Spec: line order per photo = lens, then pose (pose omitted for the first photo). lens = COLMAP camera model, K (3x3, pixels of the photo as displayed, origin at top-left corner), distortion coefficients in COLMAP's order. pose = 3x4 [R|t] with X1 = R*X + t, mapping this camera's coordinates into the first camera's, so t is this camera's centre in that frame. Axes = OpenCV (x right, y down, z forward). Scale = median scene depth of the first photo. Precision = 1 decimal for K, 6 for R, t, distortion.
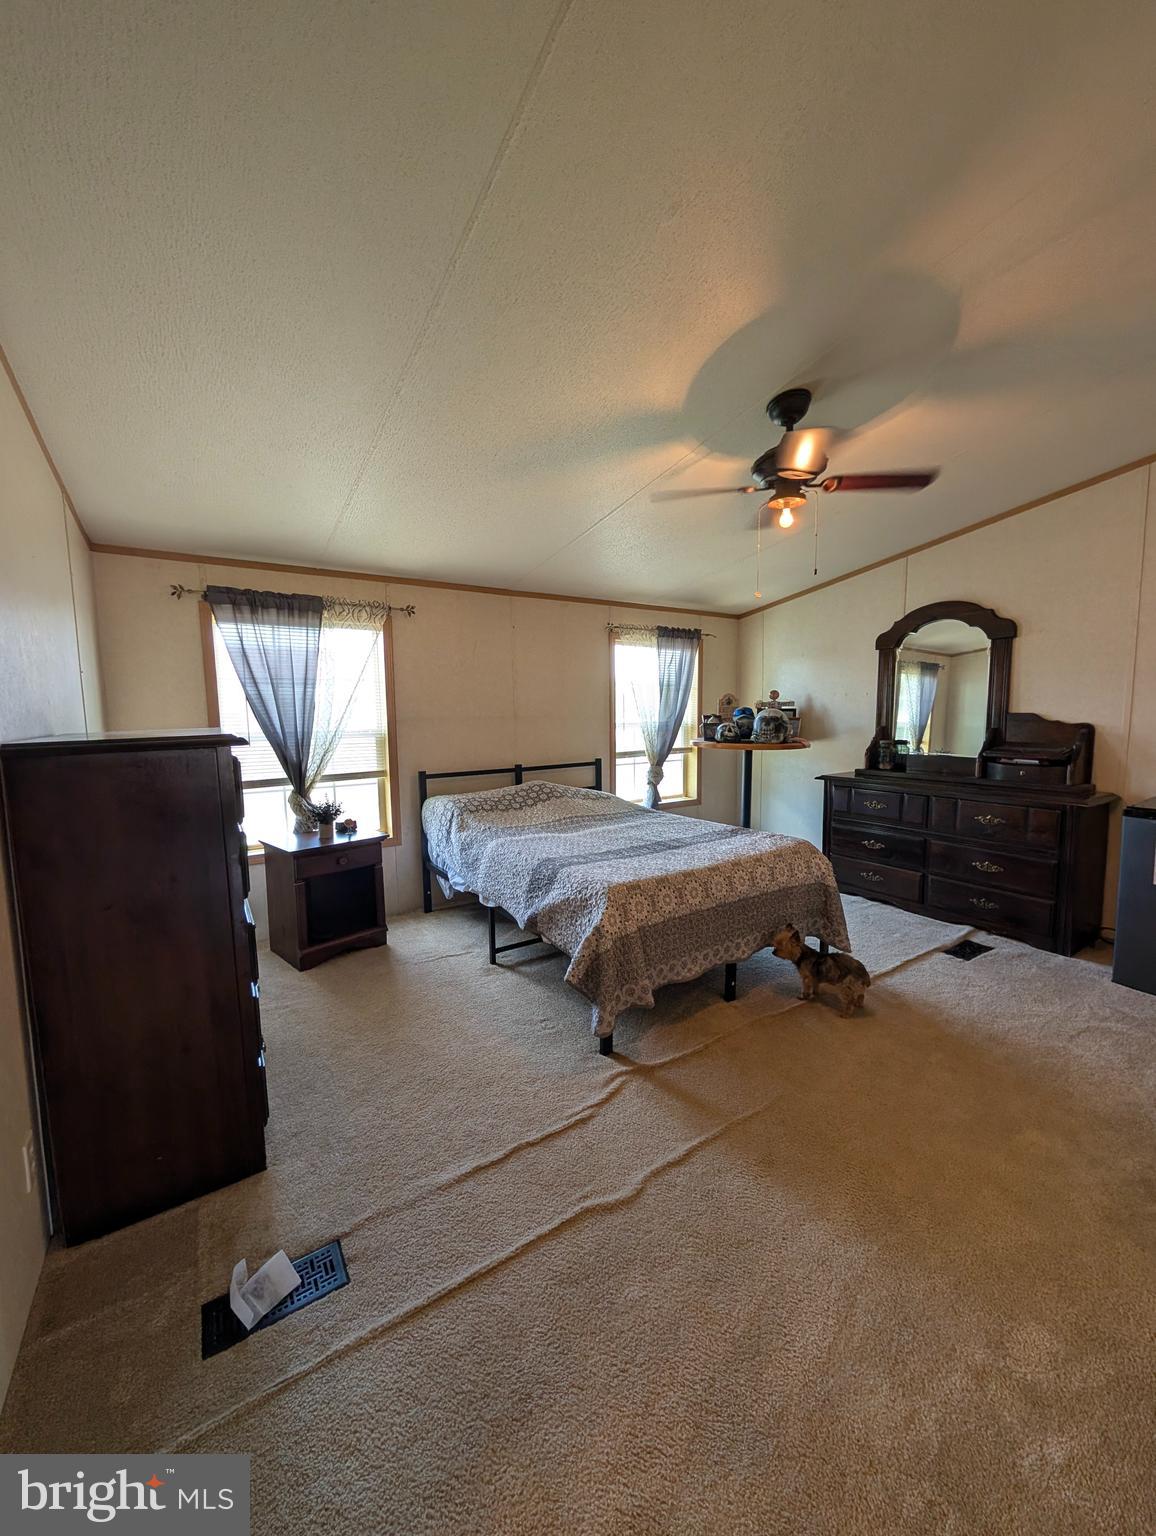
lens RADIAL K [[581.8, 0, 577.3], [0, 581.8, 767.6], [0, 0, 1]] dist [-0.002125, -0.000076]
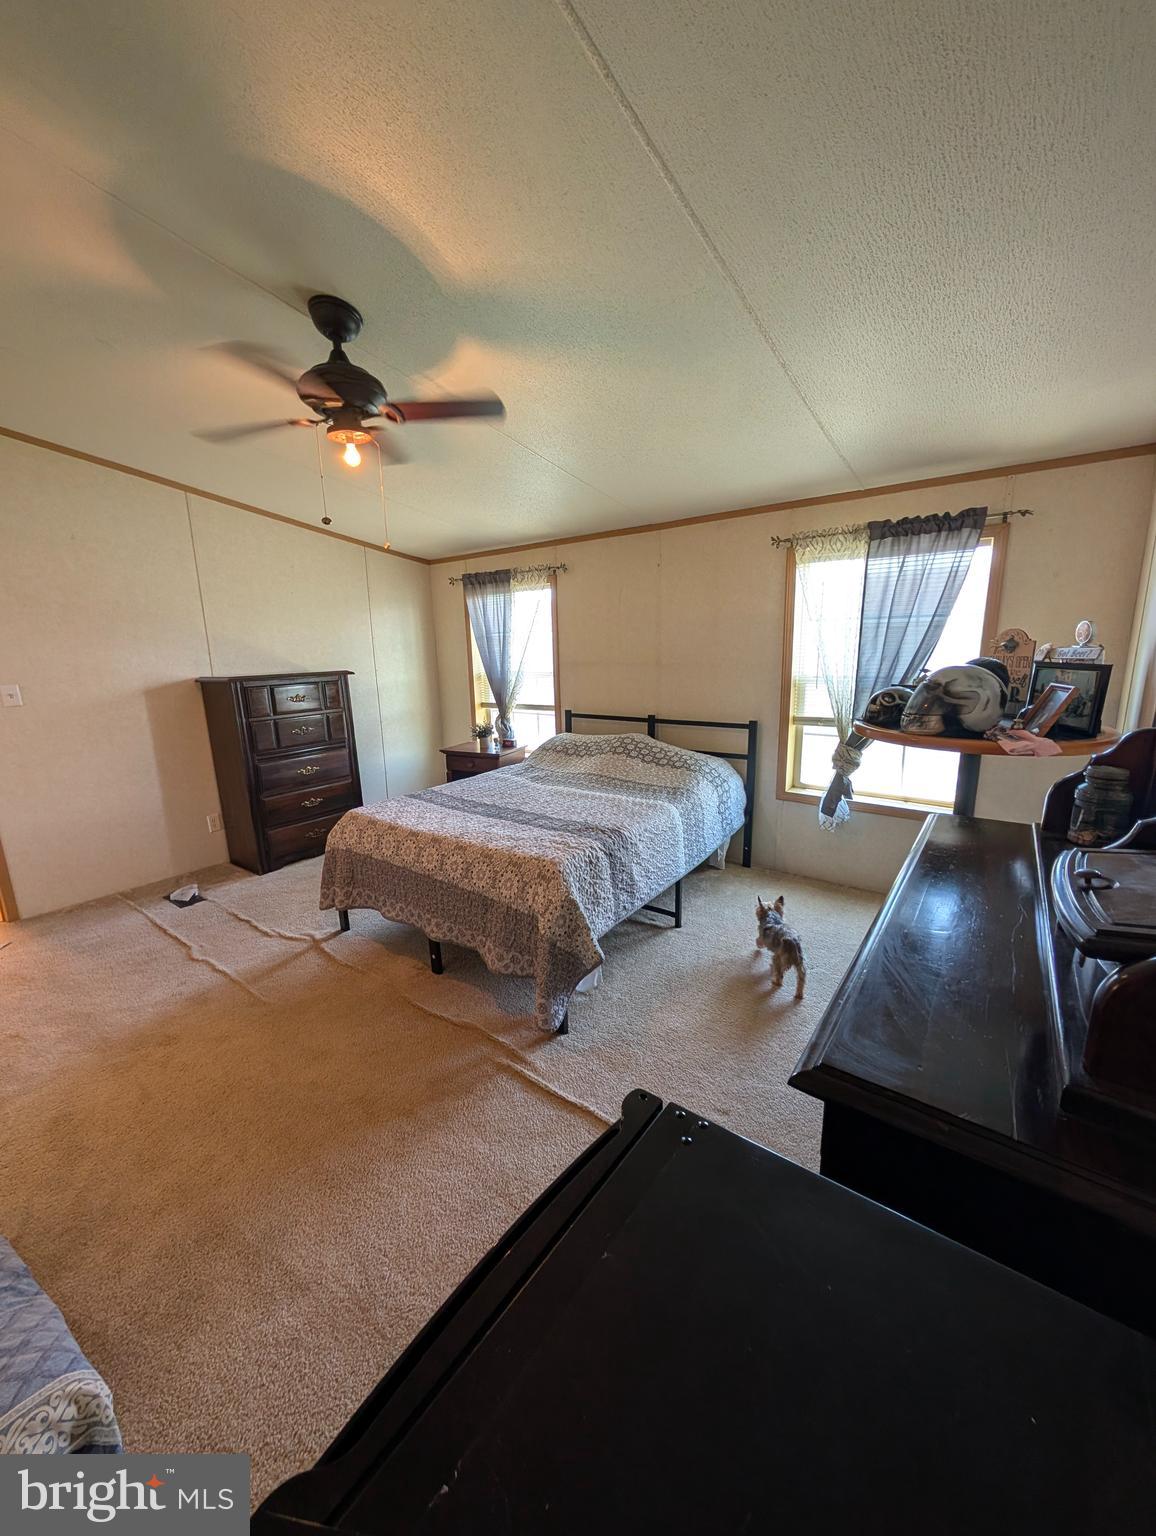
lens RADIAL K [[581.8, 0, 579.8], [0, 581.8, 770.9], [0, 0, 1]] dist [-0.002125, -0.000076]
pose [[0.339737, 0.205960, -0.917692, 0.747779], [-0.073559, 0.978558, 0.192388, -0.089910], [0.937640, 0.002143, 0.347603, 0.558302]]
